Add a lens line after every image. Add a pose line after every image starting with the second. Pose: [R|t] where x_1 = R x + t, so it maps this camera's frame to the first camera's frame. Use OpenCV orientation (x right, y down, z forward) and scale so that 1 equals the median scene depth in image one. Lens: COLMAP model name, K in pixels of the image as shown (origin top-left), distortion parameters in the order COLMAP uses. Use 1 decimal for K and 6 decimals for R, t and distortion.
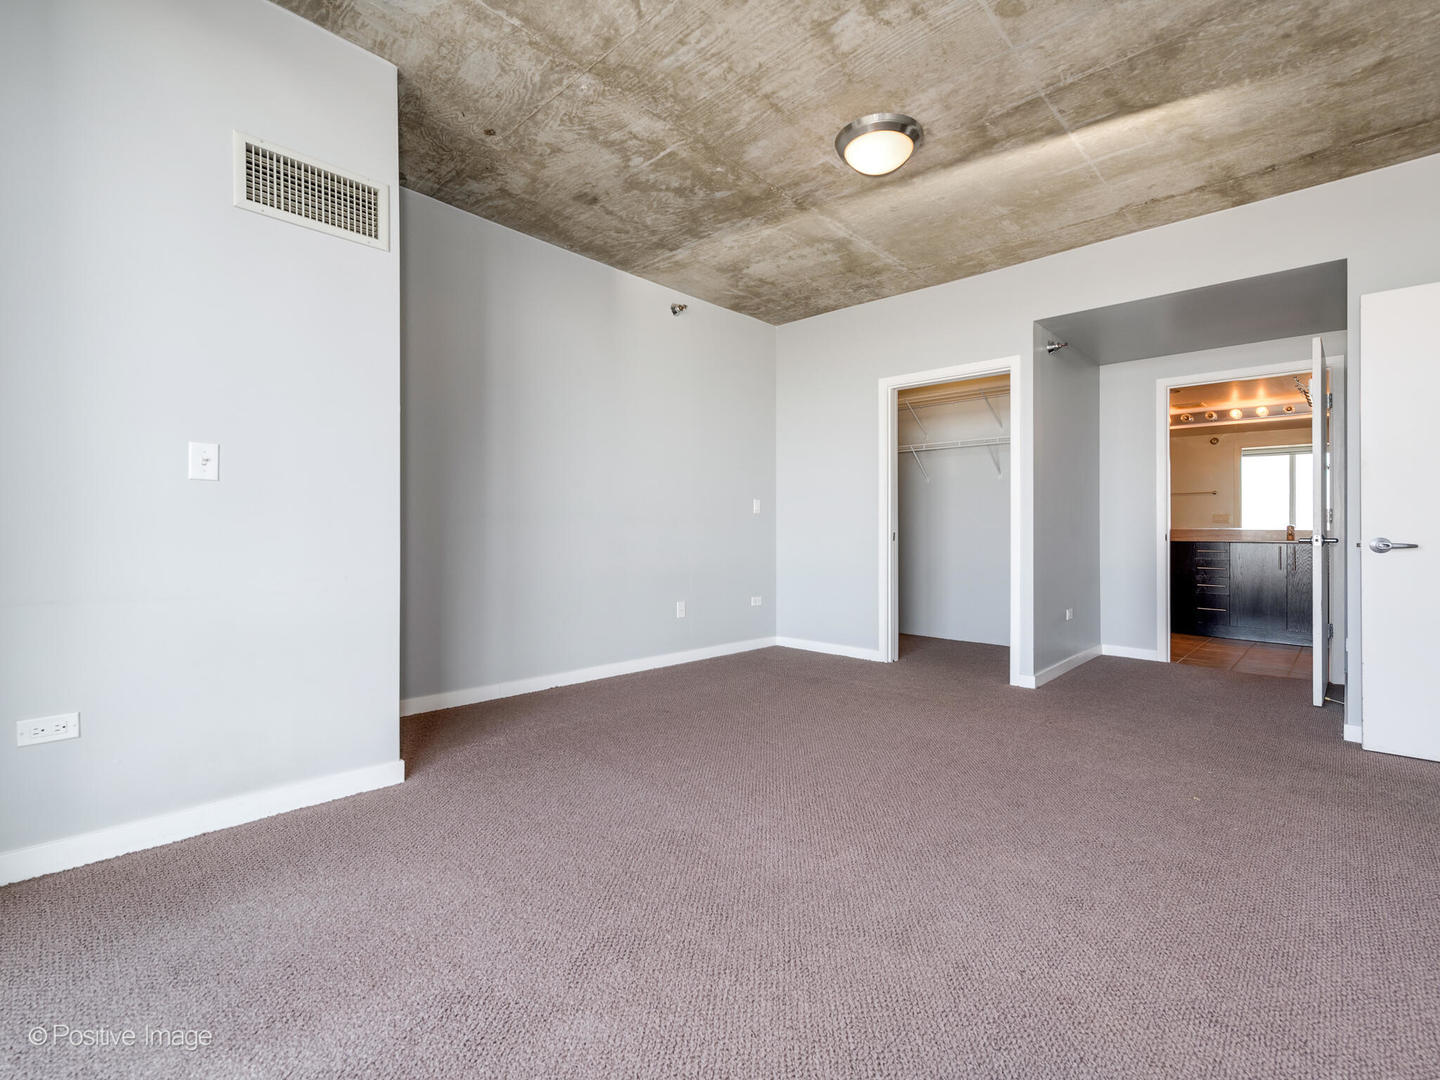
lens RADIAL K [[647.7, 0, 719.9], [0, 647.7, 532.1], [0, 0, 1]] dist [0.004027, 0.000004]
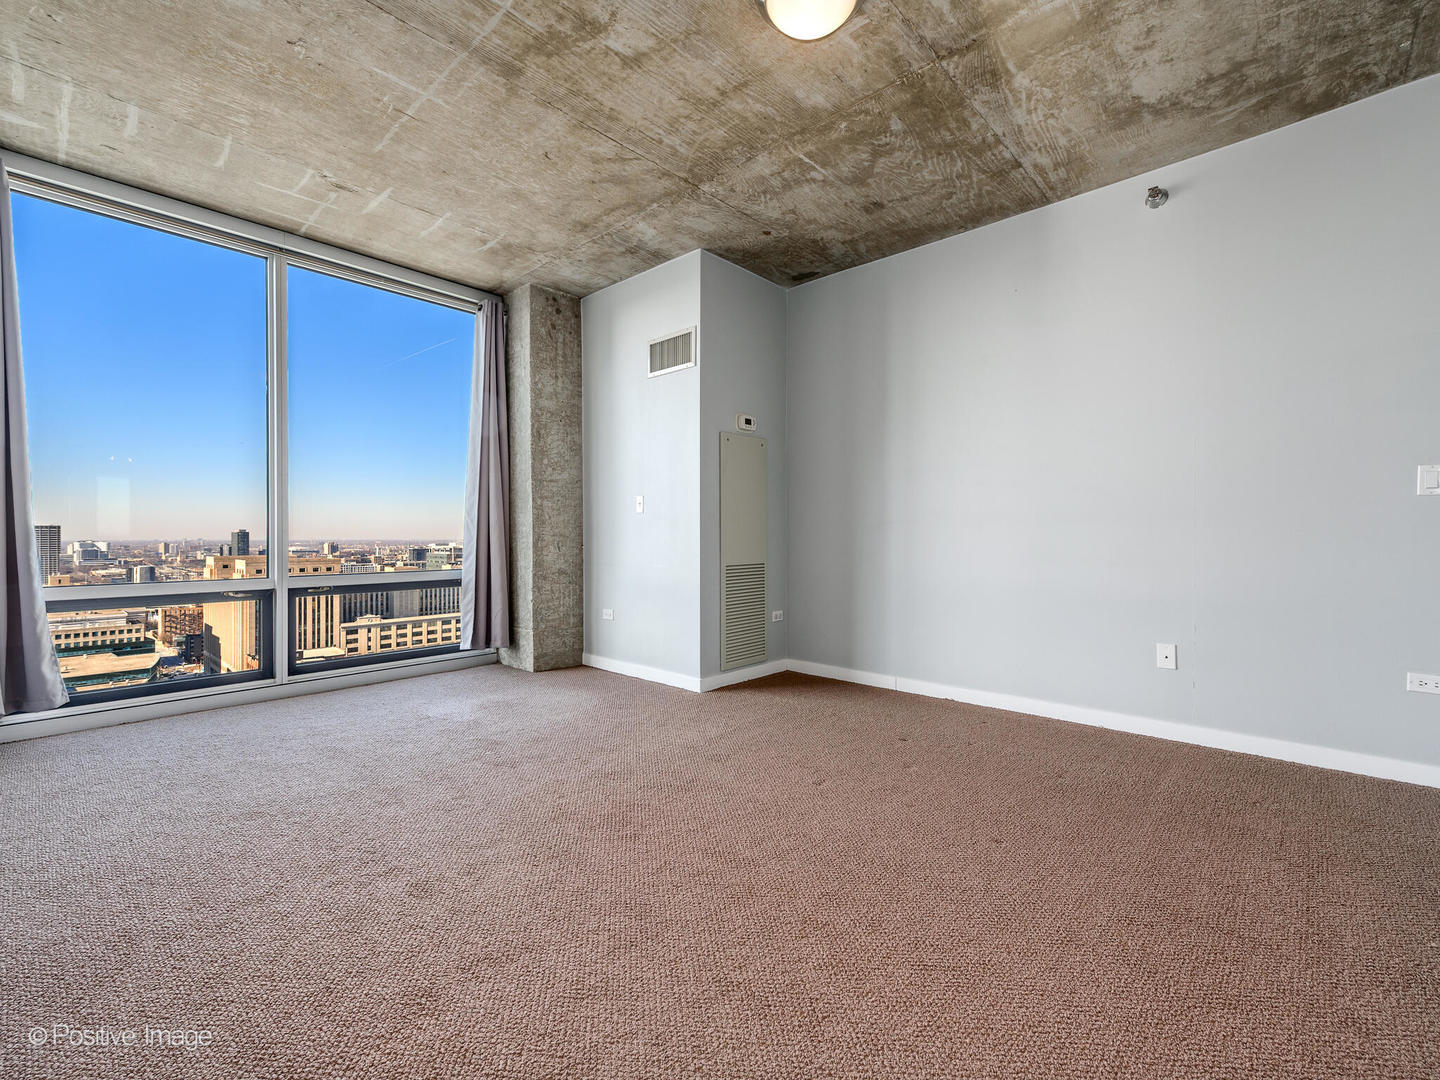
lens RADIAL K [[647.7, 0, 719.9], [0, 647.7, 532.1], [0, 0, 1]] dist [0.004027, 0.000004]
pose [[0.004669, -0.009807, -0.999941, 0.838883], [0.002922, 0.999948, -0.009794, 0.002800], [0.999985, -0.002876, 0.004698, 0.789033]]
